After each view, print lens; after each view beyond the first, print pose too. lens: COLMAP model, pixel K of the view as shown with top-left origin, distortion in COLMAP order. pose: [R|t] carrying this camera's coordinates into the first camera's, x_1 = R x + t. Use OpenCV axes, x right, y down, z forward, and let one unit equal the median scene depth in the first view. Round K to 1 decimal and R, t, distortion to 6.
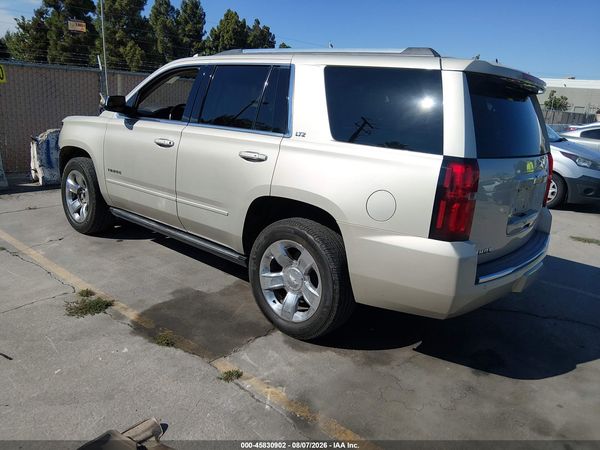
lens RADIAL K [[455.9, 0, 297.8], [0, 455.9, 223.1], [0, 0, 1]] dist [0.041961, -0.075380]
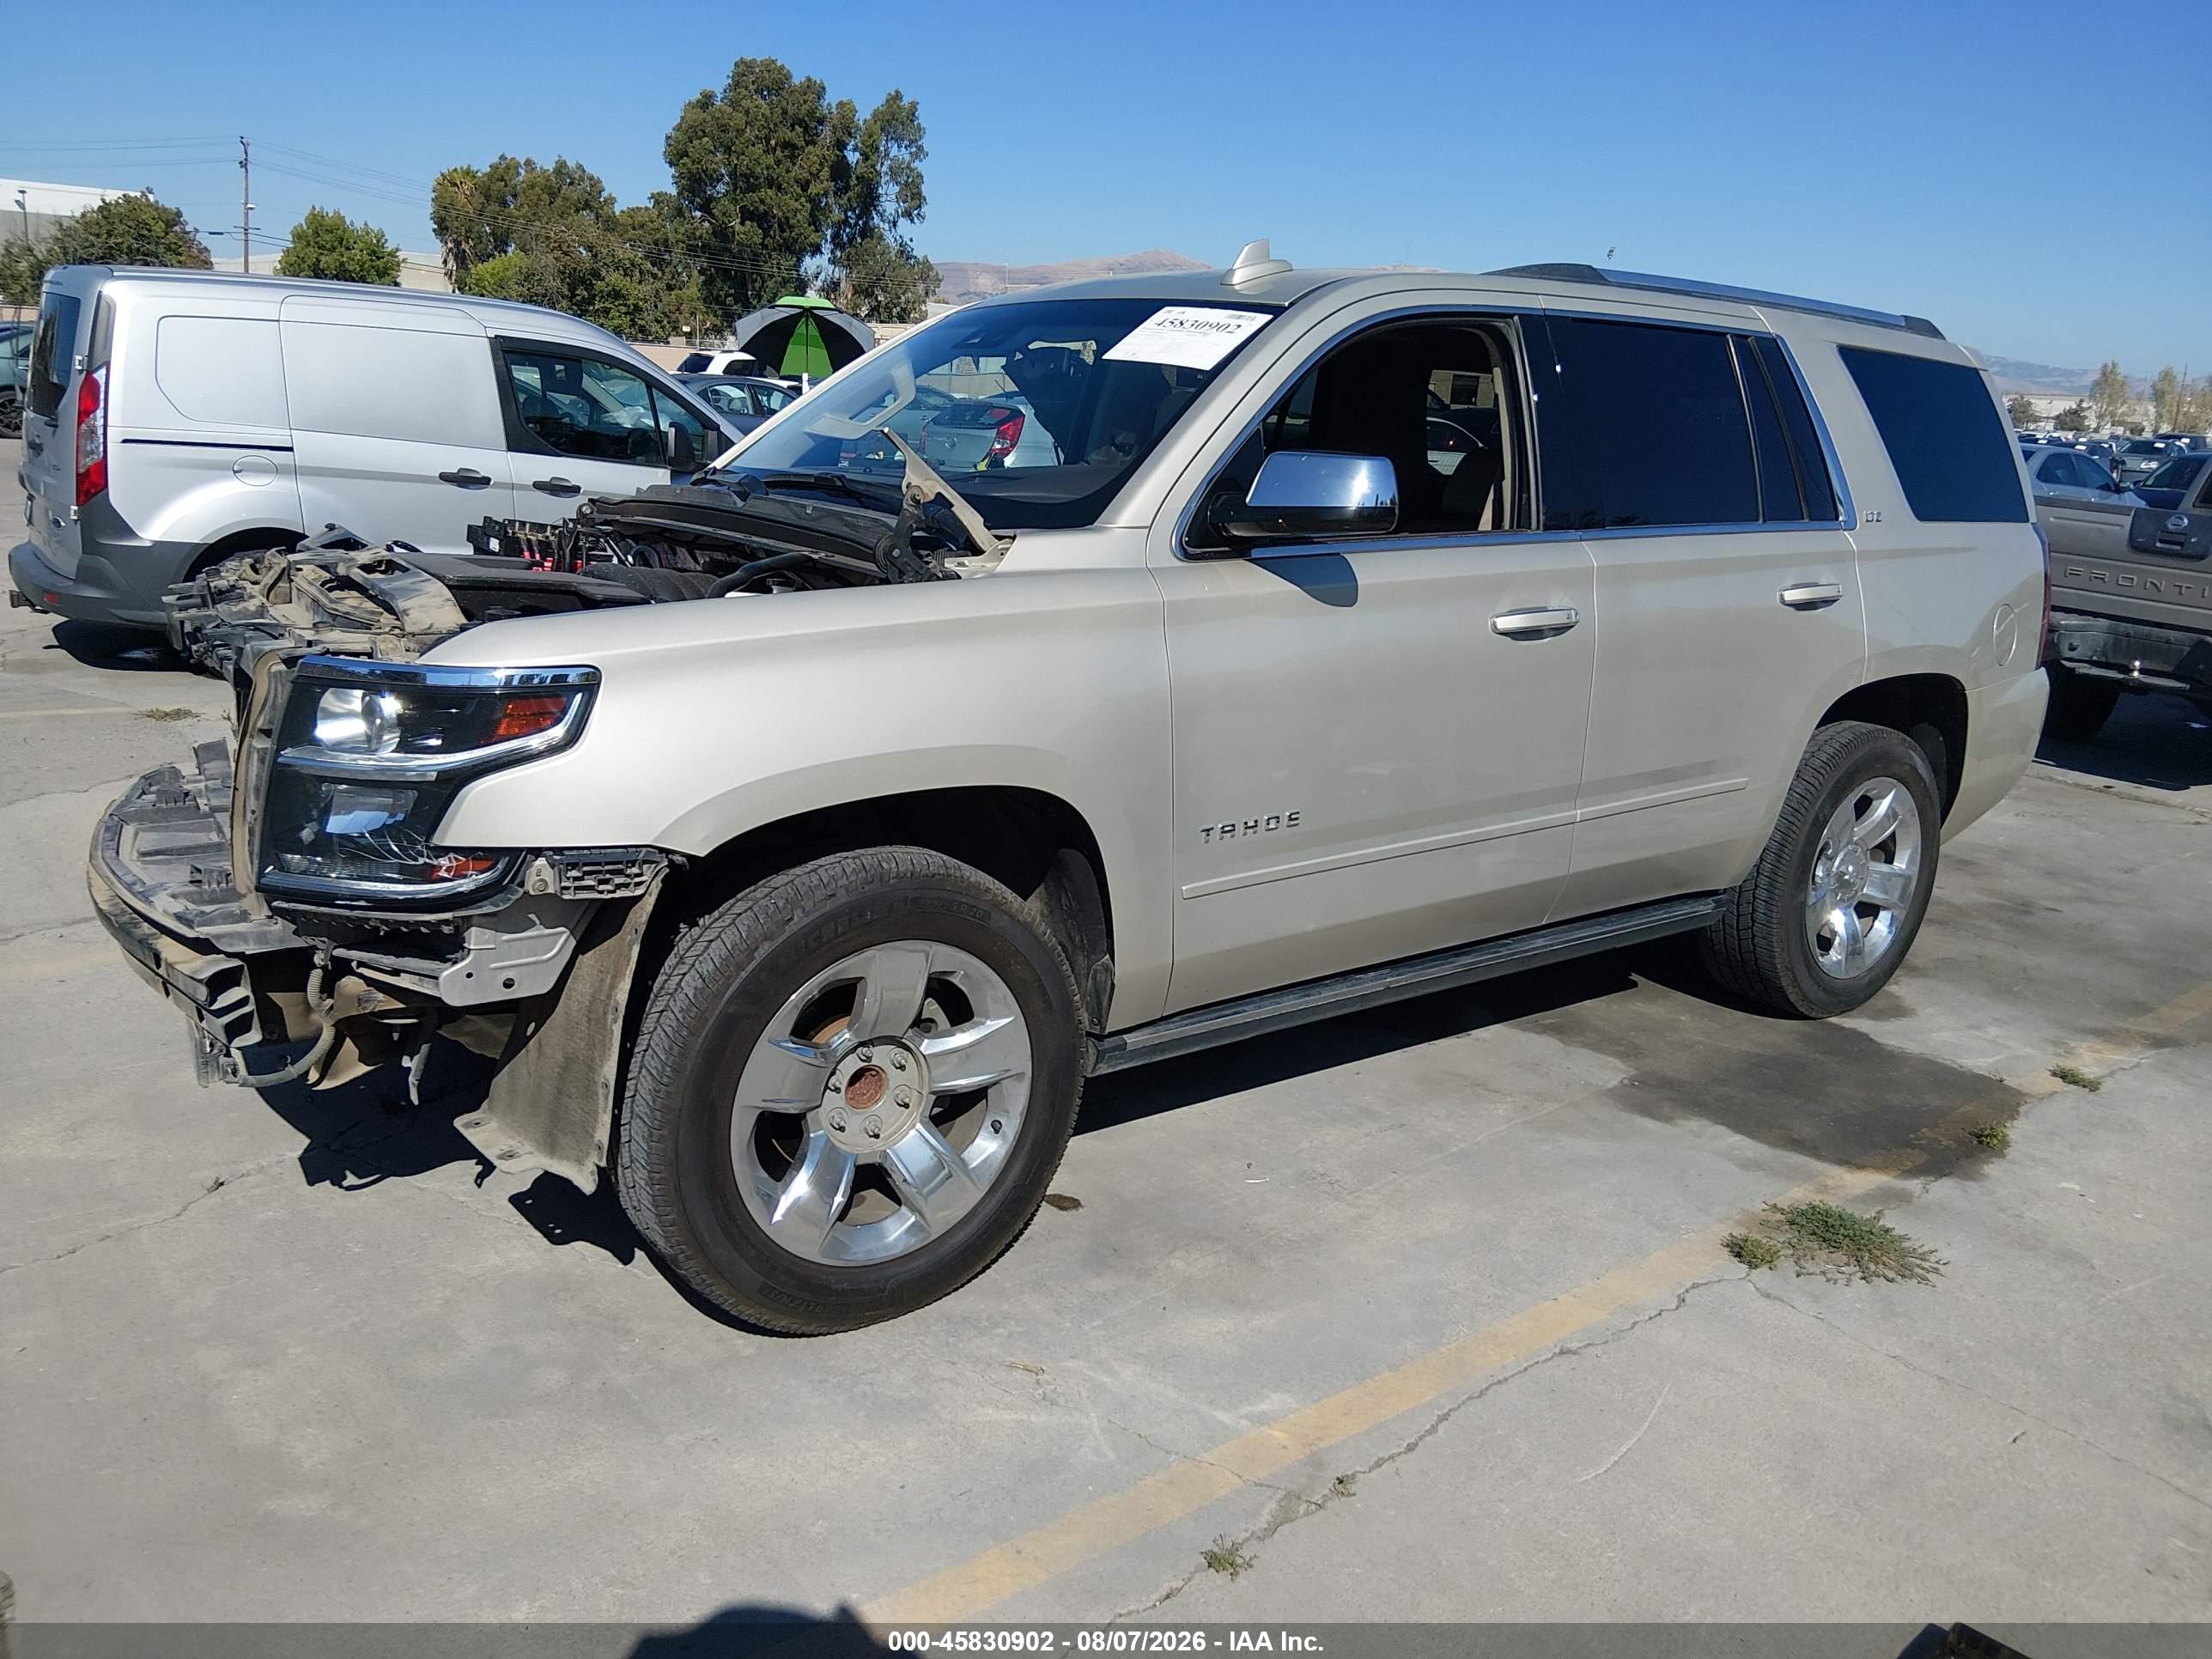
lens RADIAL K [[1680.8, 0, 1117.4], [0, 1680.8, 826.8], [0, 0, 1]] dist [0.041961, -0.075380]
pose [[0.224532, -0.298259, 0.927700, -1.270692], [0.218626, 0.943157, 0.250314, -0.359705], [-0.949625, 0.146615, 0.276976, 0.990396]]
